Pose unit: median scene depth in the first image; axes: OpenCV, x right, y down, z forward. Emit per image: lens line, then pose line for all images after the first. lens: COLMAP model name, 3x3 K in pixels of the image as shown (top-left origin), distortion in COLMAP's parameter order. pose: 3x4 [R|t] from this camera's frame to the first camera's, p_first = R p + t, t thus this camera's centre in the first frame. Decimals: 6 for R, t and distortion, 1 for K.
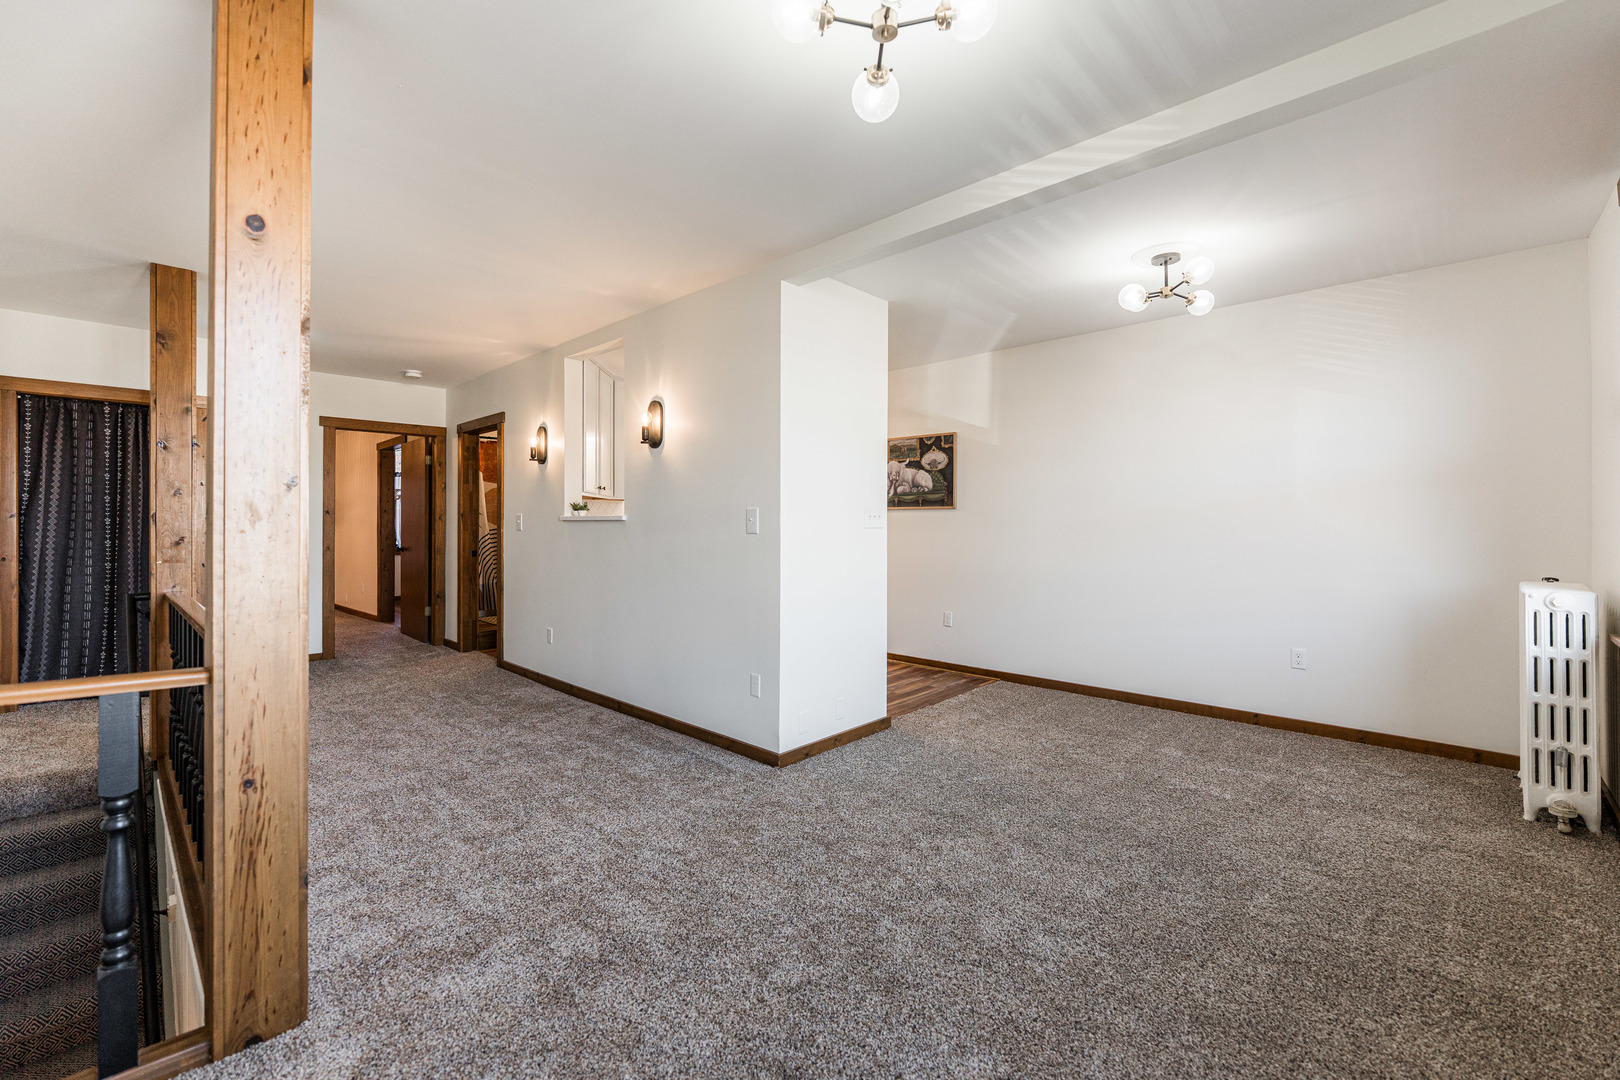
lens RADIAL K [[686.6, 0, 804.3], [0, 686.6, 529.4], [0, 0, 1]] dist [-0.002143, -0.000045]
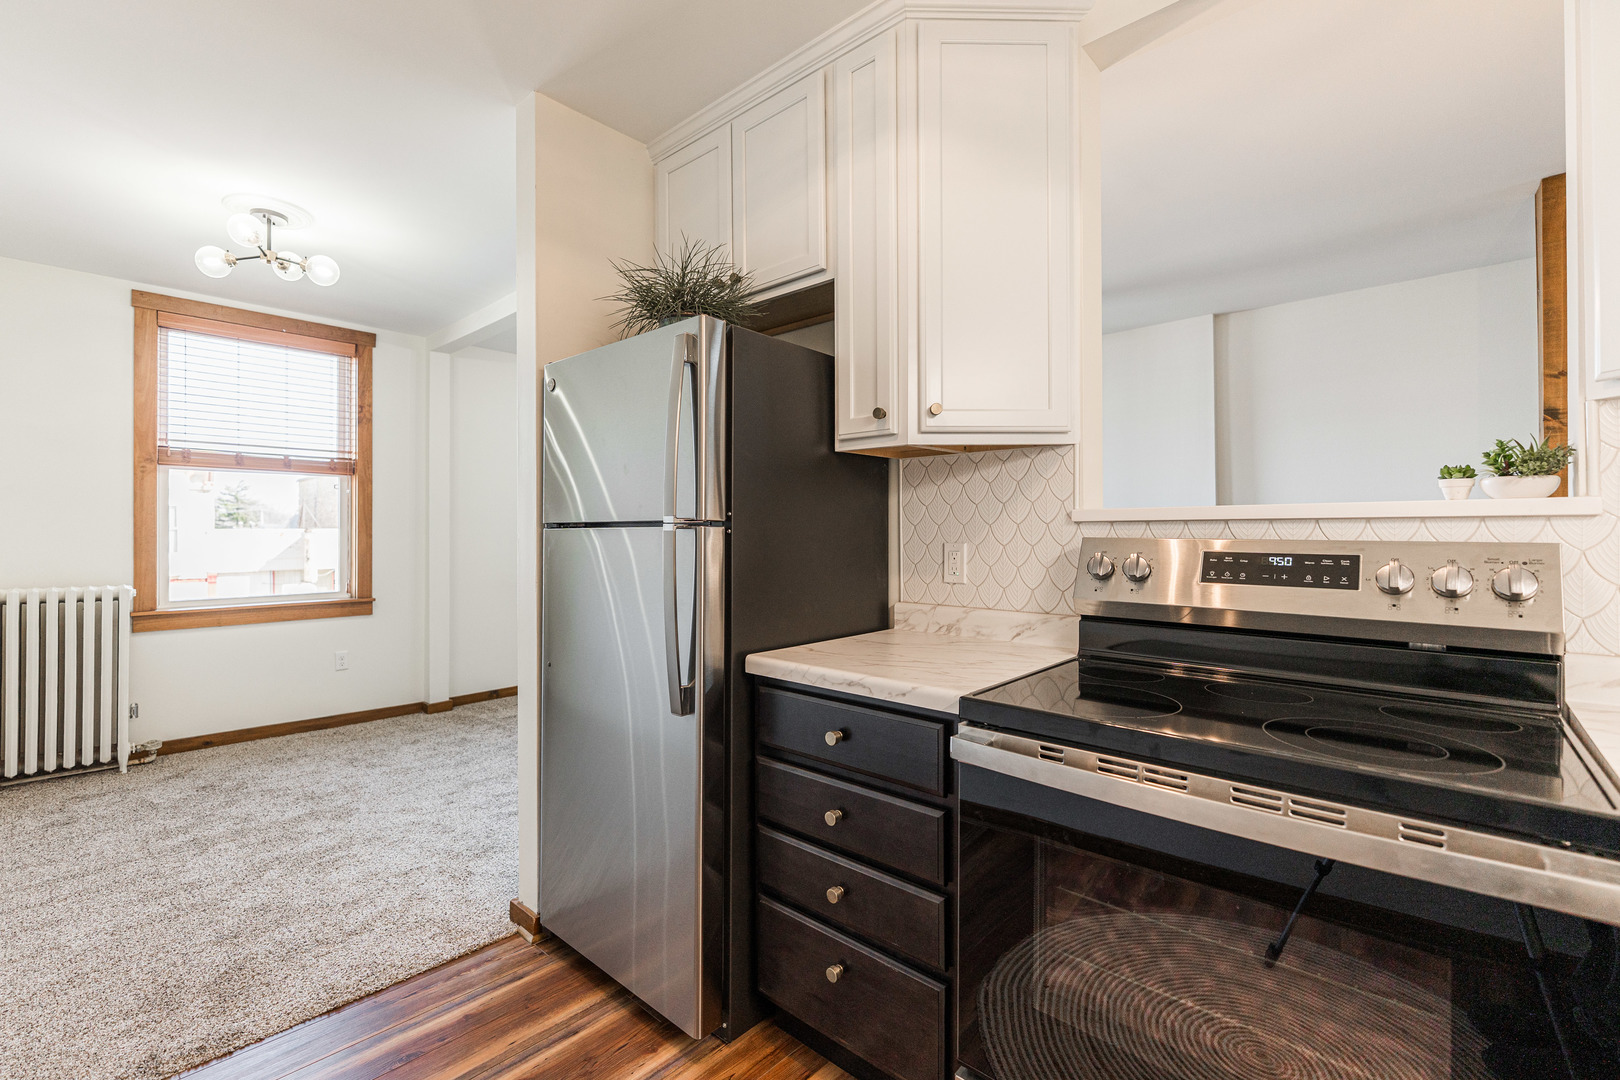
lens RADIAL K [[701.3, 0, 771.1], [0, 701.3, 526.0], [0, 0, 1]] dist [-0.000221, -0.000083]
pose [[-0.999999, 0.001179, 0.000836, -0.089180], [0.001177, 0.999998, -0.001480, -0.012906], [-0.000837, -0.001479, -0.999999, 1.848869]]
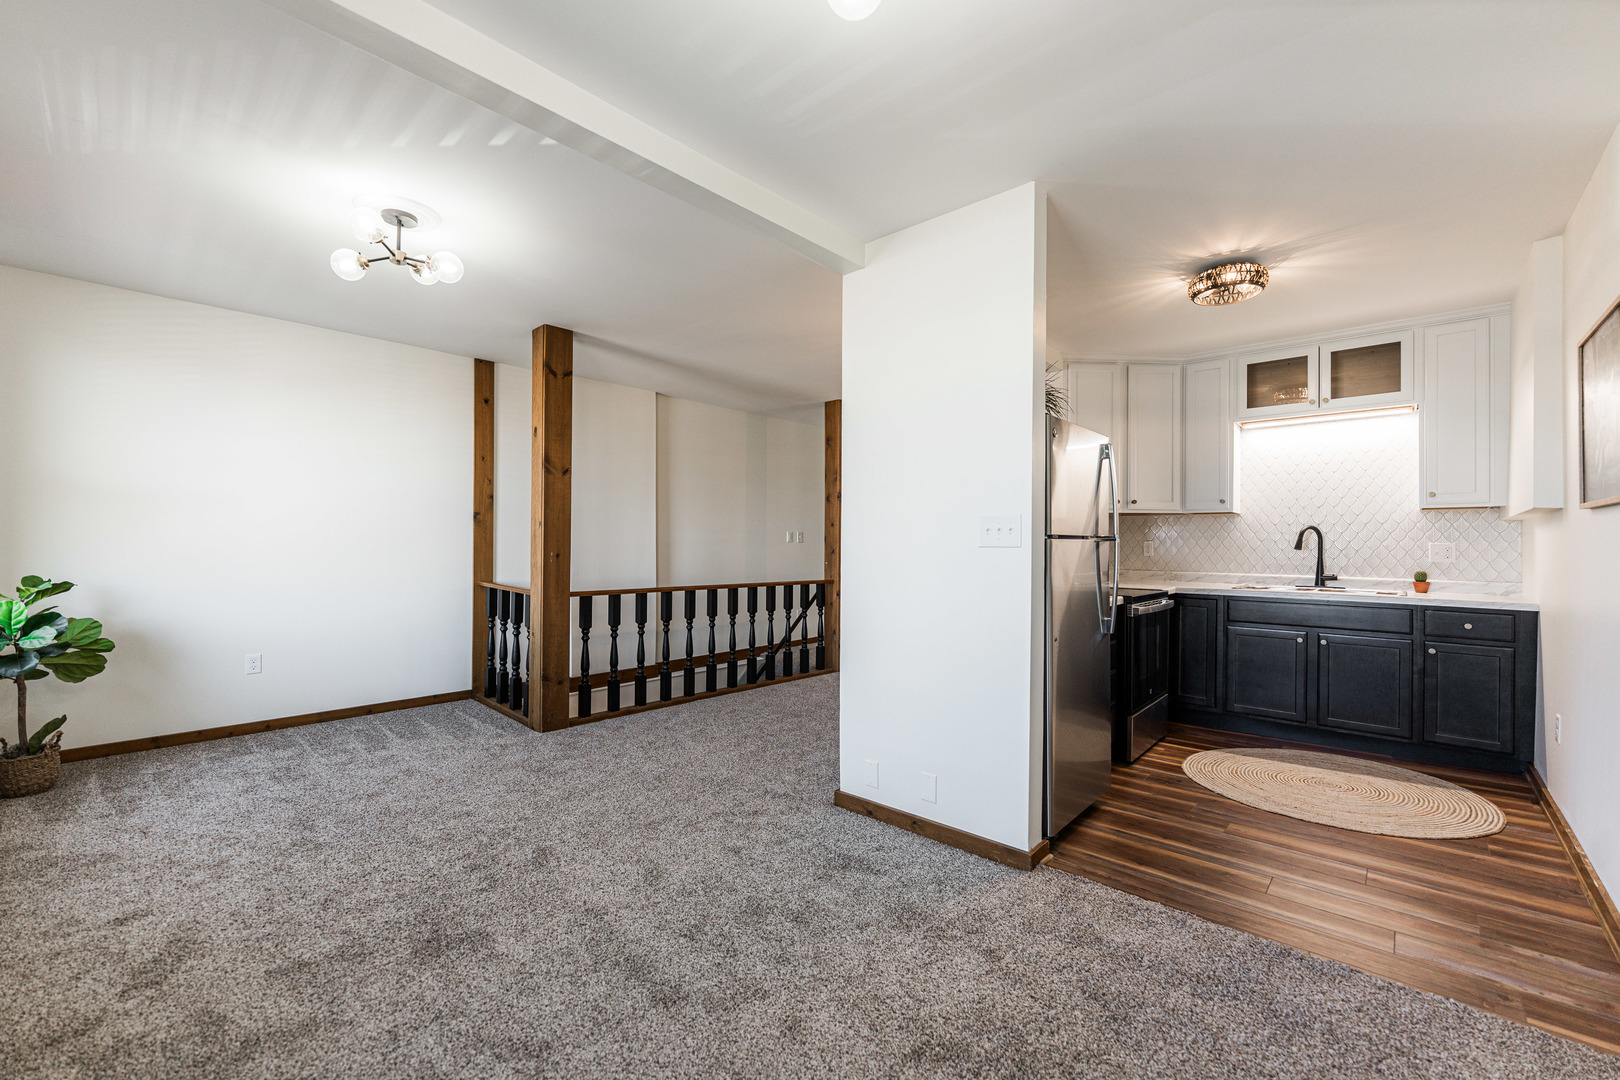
lens RADIAL K [[654.1, 0, 804.6], [0, 654.1, 541.0], [0, 0, 1]] dist [-0.002016, -0.000100]
pose [[0.016028, -0.004513, -0.999861, 0.850444], [-0.013162, 0.999902, -0.004725, -0.001805], [0.999785, 0.013236, 0.015967, 0.946320]]
